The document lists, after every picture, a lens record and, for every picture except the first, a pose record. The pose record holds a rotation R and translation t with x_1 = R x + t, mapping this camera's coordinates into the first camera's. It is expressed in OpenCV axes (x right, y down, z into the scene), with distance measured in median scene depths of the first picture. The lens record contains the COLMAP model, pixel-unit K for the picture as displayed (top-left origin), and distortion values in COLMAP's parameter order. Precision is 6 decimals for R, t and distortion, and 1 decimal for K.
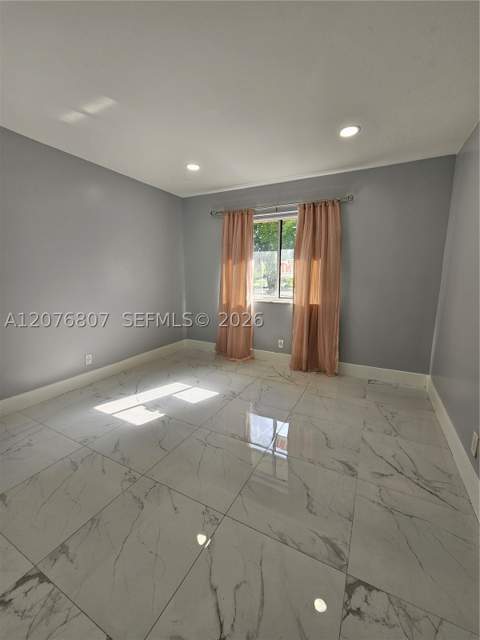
lens RADIAL K [[261.8, 0, 239.4], [0, 261.8, 319.0], [0, 0, 1]] dist [-0.000631, 0.000063]
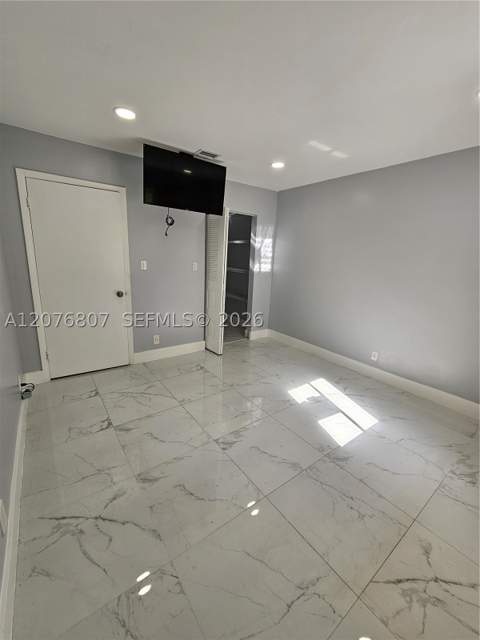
lens RADIAL K [[261.8, 0, 238.3], [0, 261.8, 319.2], [0, 0, 1]] dist [-0.000631, 0.000063]
pose [[-0.429446, 0.189128, -0.883066, 0.537682], [-0.198809, 0.934038, 0.296728, -0.177916], [0.880937, 0.302991, -0.363519, 0.778717]]
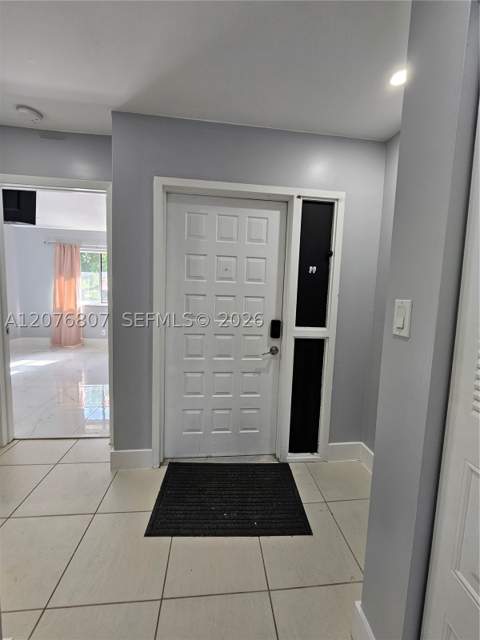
lens RADIAL K [[261.8, 0, 239.7], [0, 261.8, 316.9], [0, 0, 1]] dist [-0.000631, 0.000063]
pose [[0.845439, -0.027877, 0.533344, 0.019542], [0.063190, 0.996844, -0.048062, 0.148454], [-0.530321, 0.074335, 0.844532, -0.837231]]
